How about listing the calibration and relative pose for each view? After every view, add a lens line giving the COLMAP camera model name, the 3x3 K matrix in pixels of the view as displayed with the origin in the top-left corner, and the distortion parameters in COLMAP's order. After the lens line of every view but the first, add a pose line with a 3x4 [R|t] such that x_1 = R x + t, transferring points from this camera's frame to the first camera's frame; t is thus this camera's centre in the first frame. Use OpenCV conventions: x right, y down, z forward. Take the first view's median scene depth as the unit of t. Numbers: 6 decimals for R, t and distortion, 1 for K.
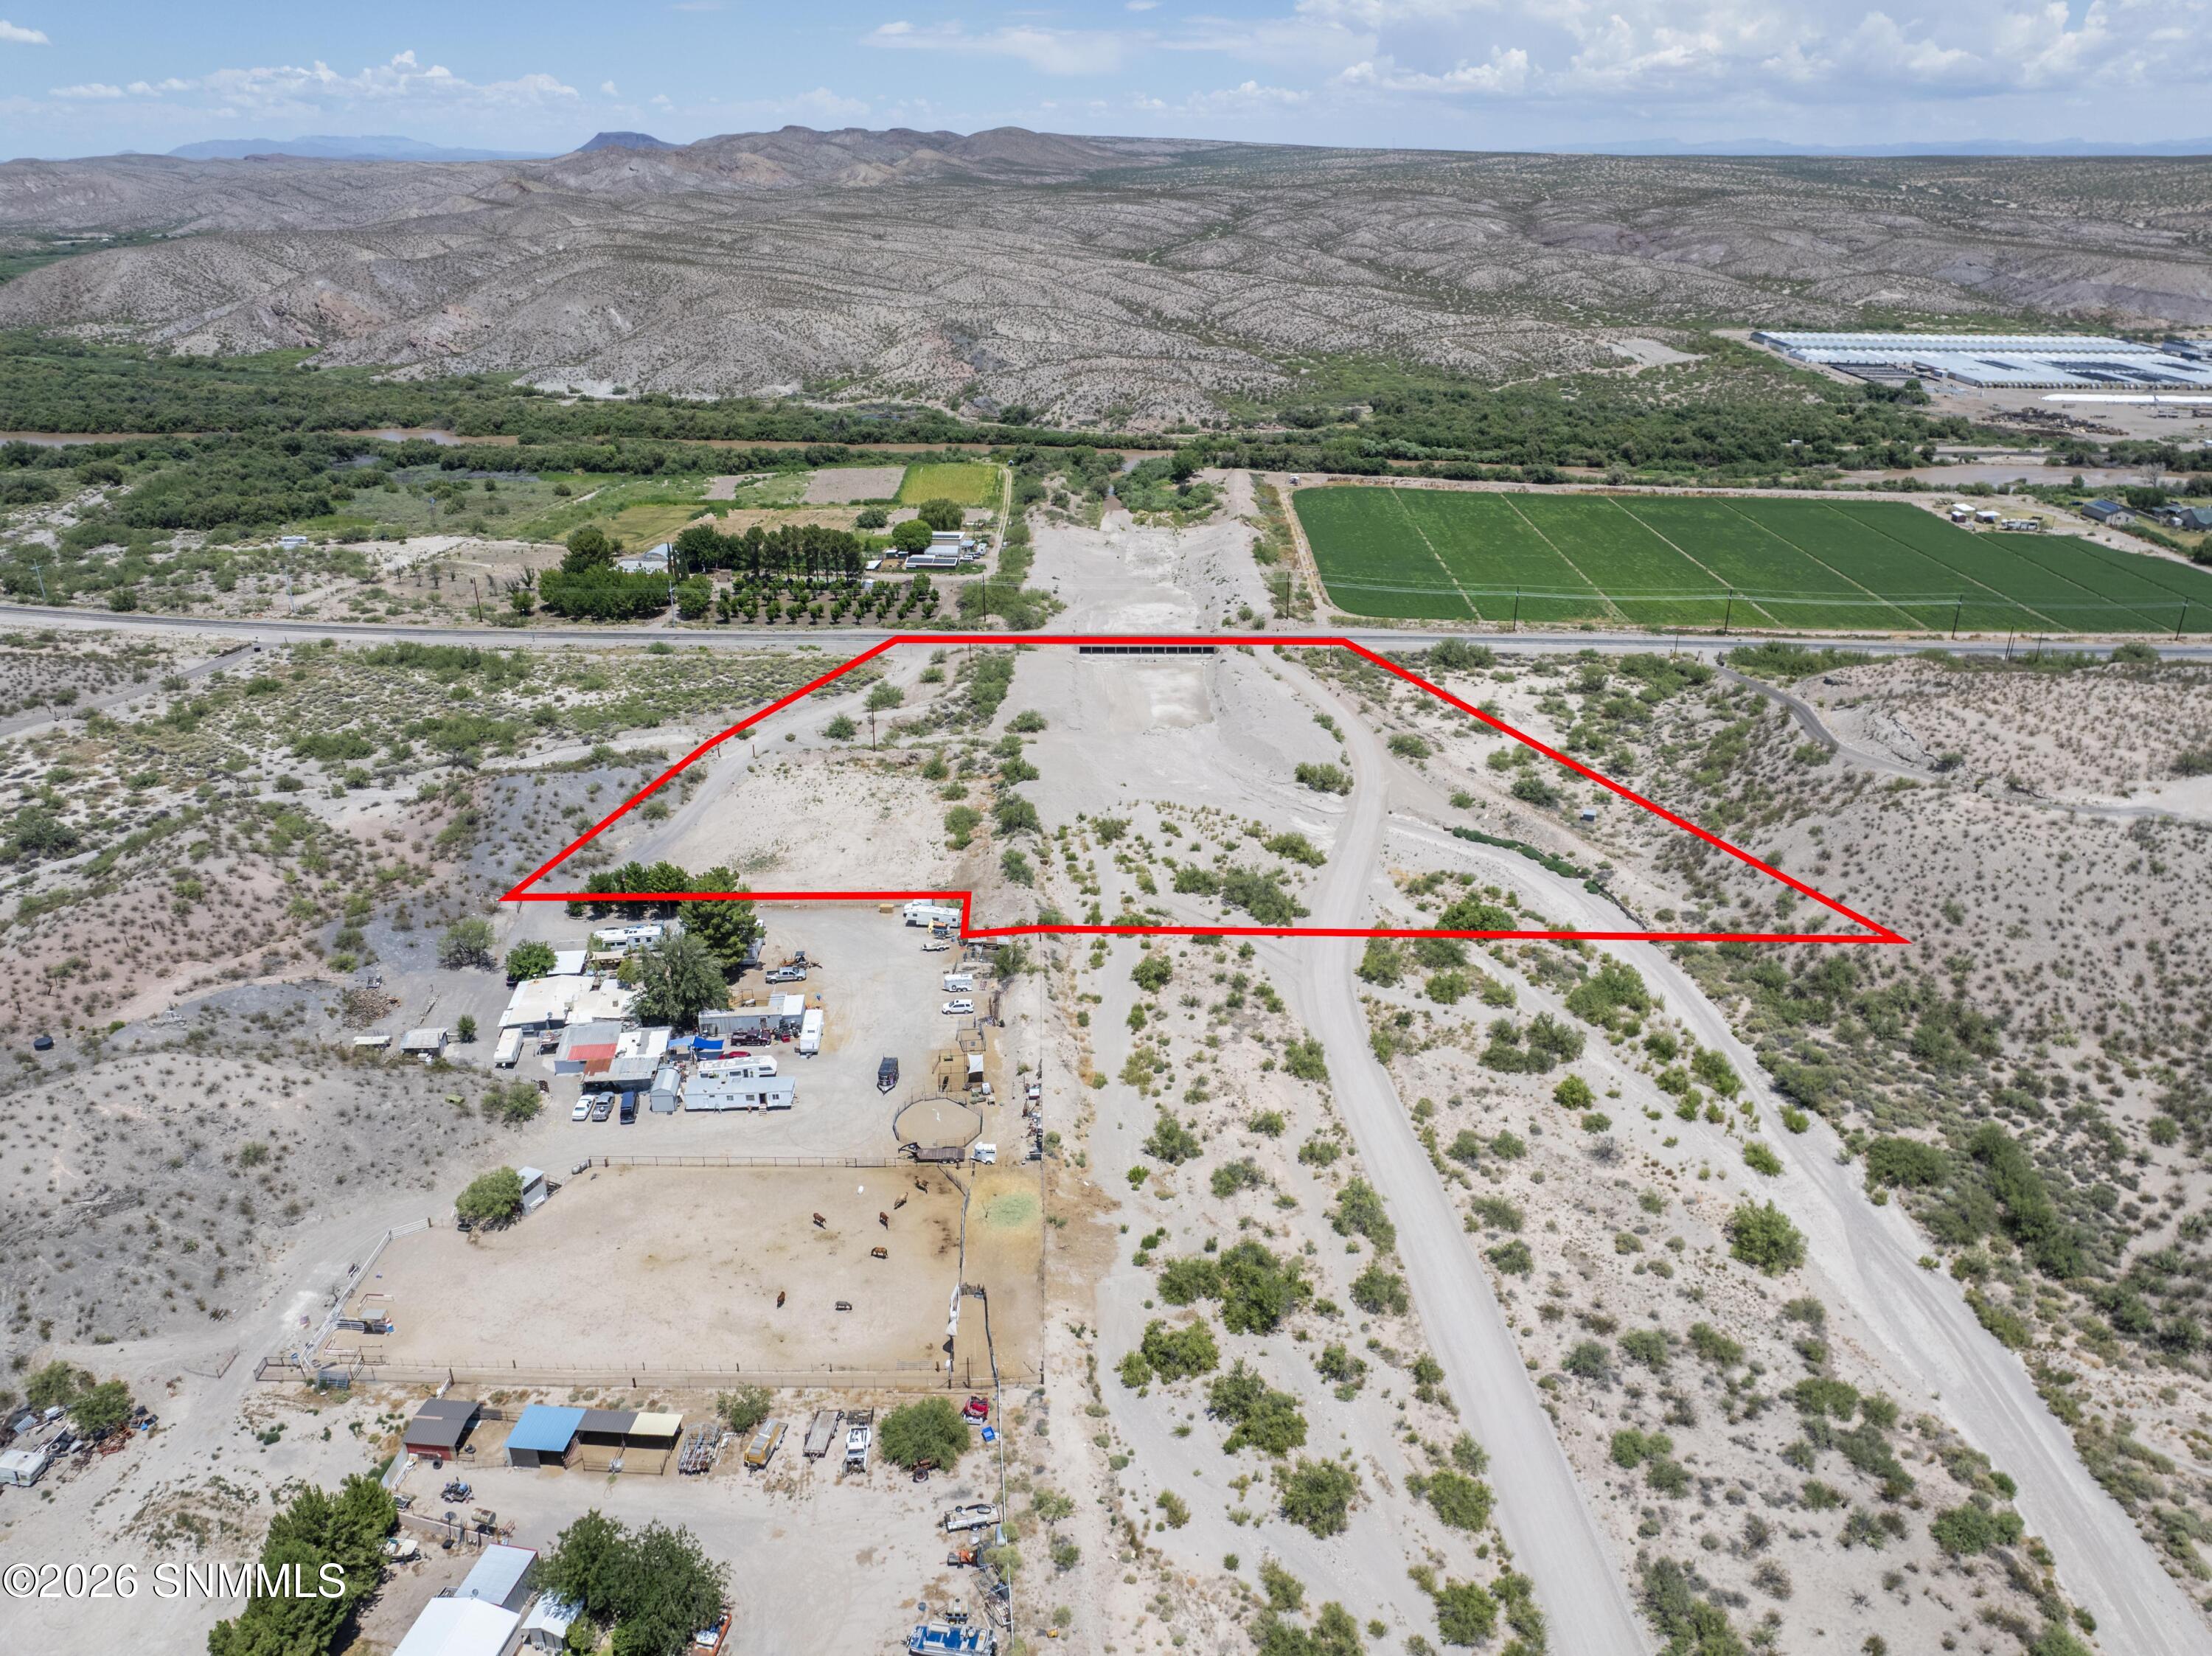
lens RADIAL K [[1552.5, 0, 1115.9], [0, 1552.5, 825.6], [0, 0, 1]] dist [-0.034009, -0.005746]
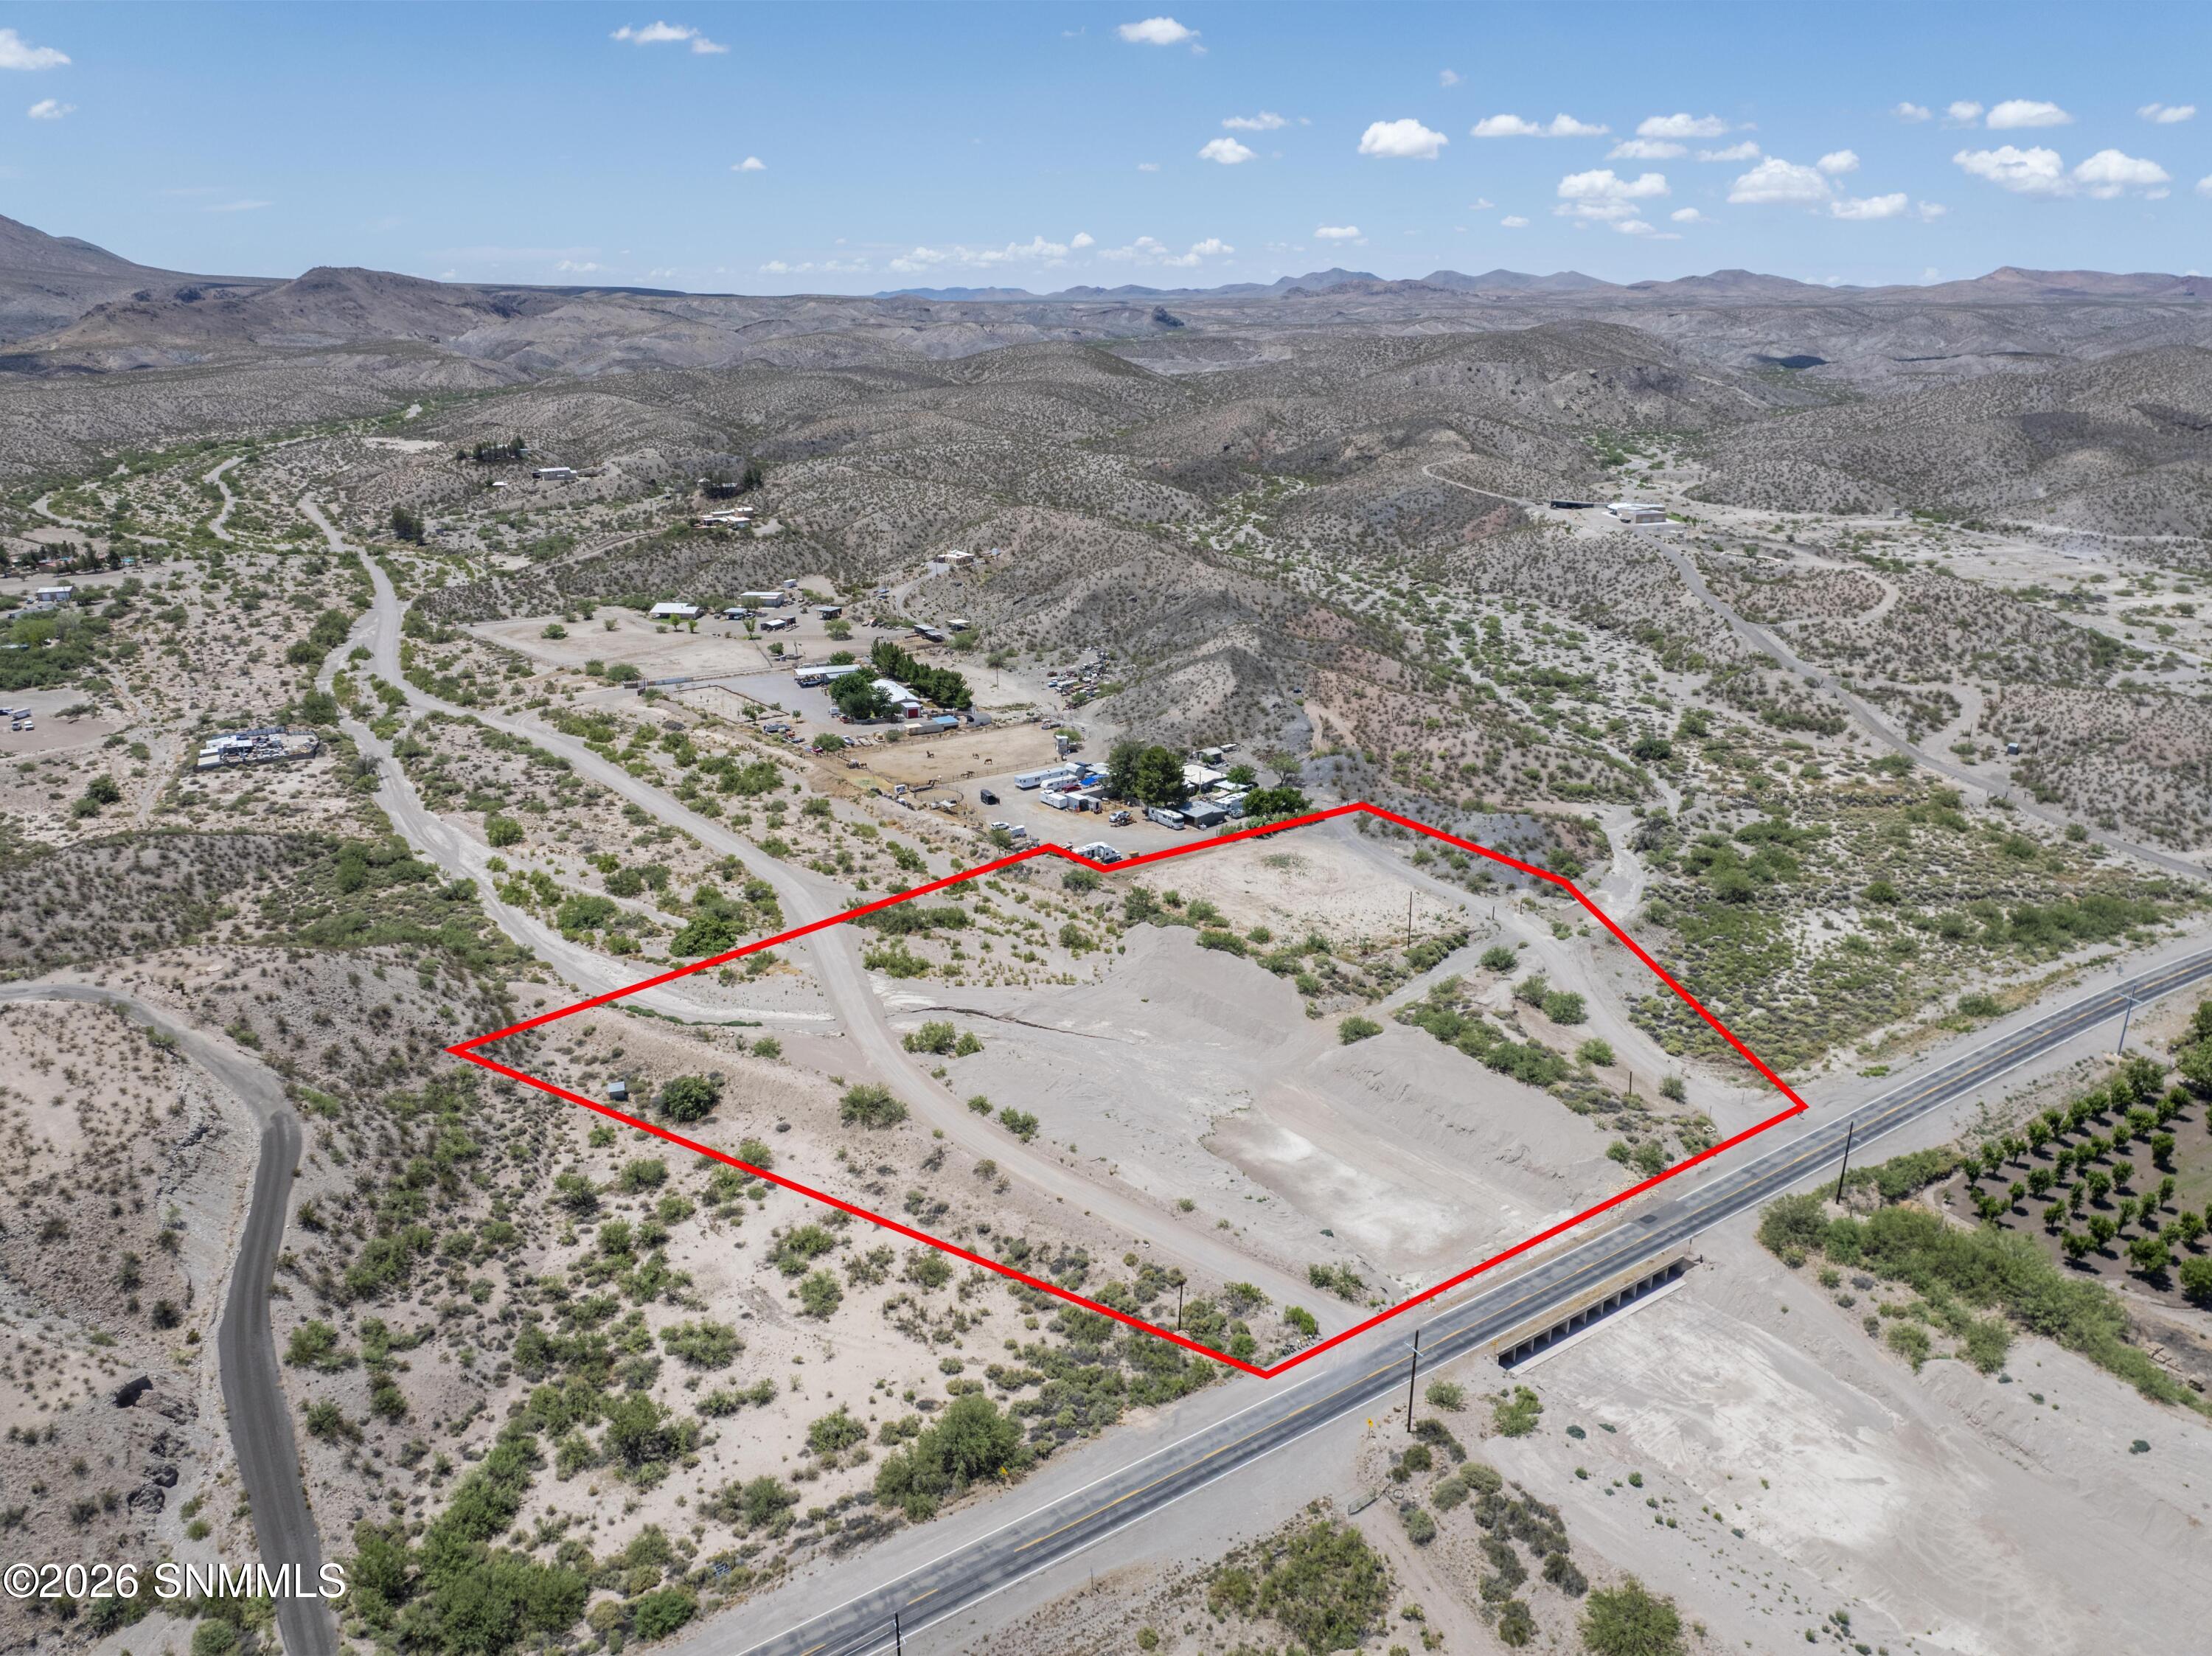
lens RADIAL K [[1561.0, 0, 1112.4], [0, 1561.0, 814.9], [0, 0, 1]] dist [-0.040905, 0.003652]
pose [[-0.823767, 0.176474, -0.538763, 0.424758], [-0.227090, 0.768034, 0.598793, -0.561745], [0.519460, 0.615614, -0.592606, 1.285921]]
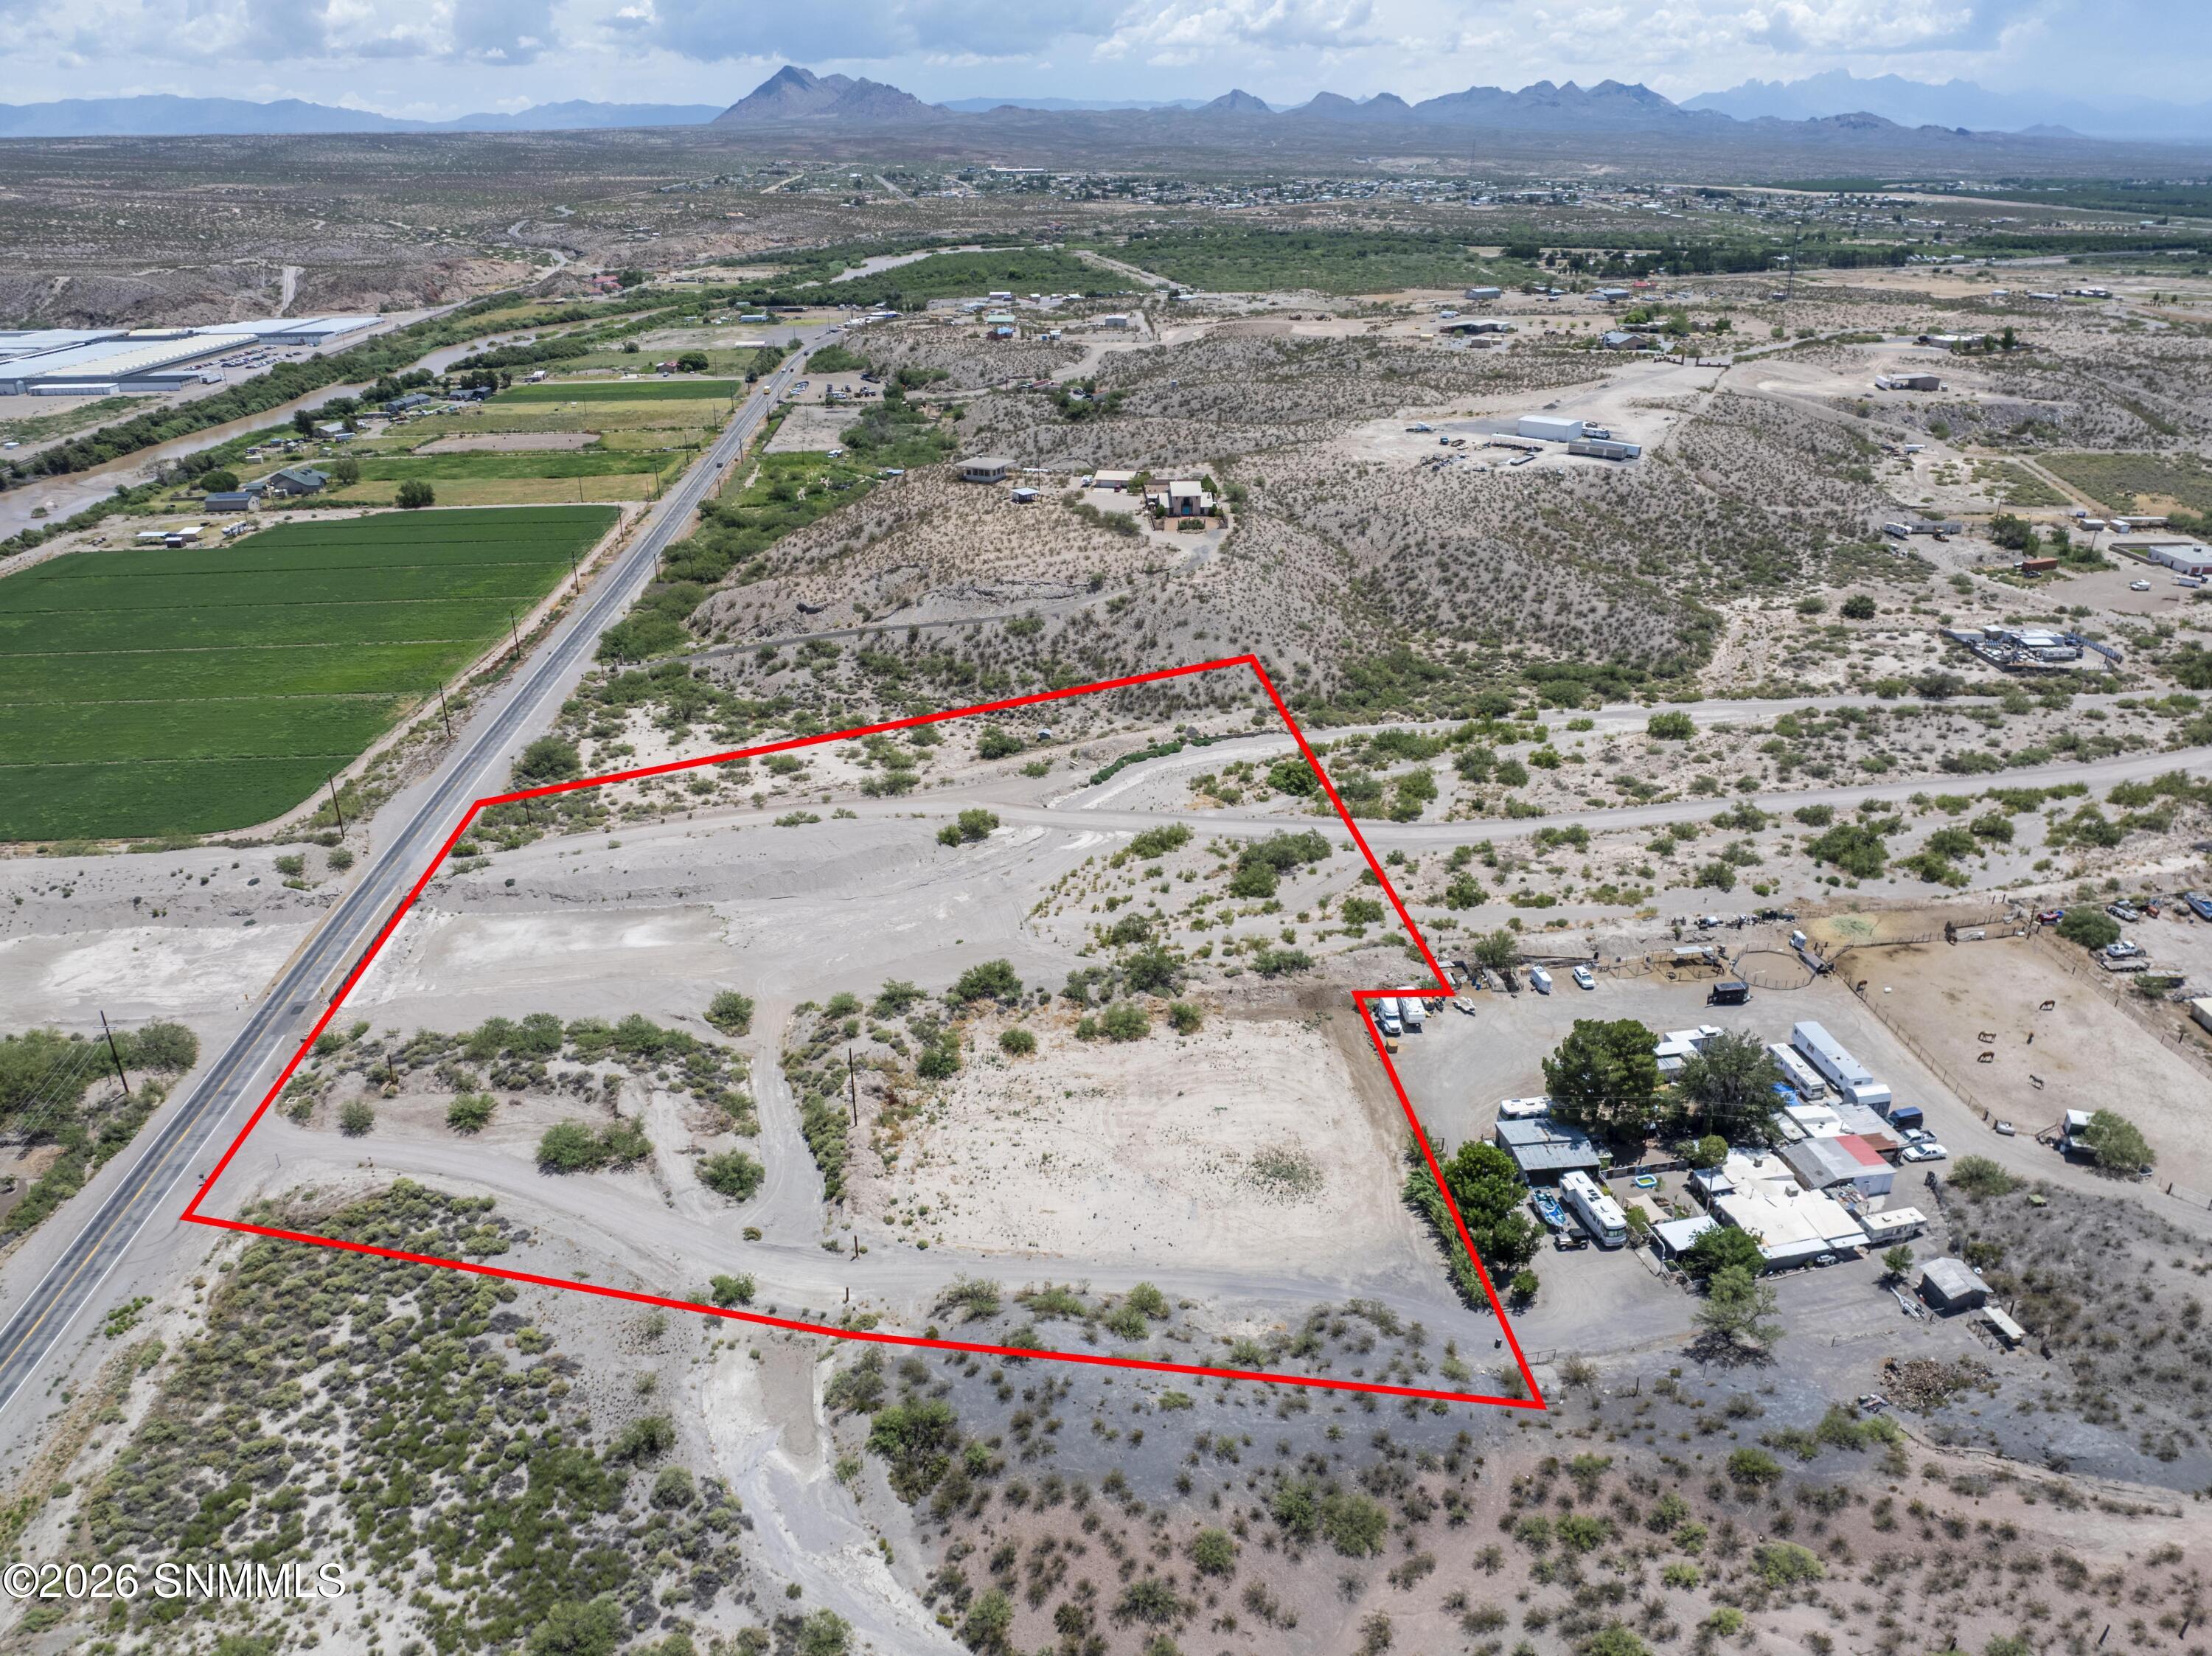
lens RADIAL K [[1565.9, 0, 1110.5], [0, 1565.9, 802.6], [0, 0, 1]] dist [-0.032466, -0.009286]
pose [[-0.086497, -0.391922, 0.915923, -0.621149], [0.402780, 0.827124, 0.391962, -0.323596], [-0.911200, 0.402820, 0.086314, 0.738209]]
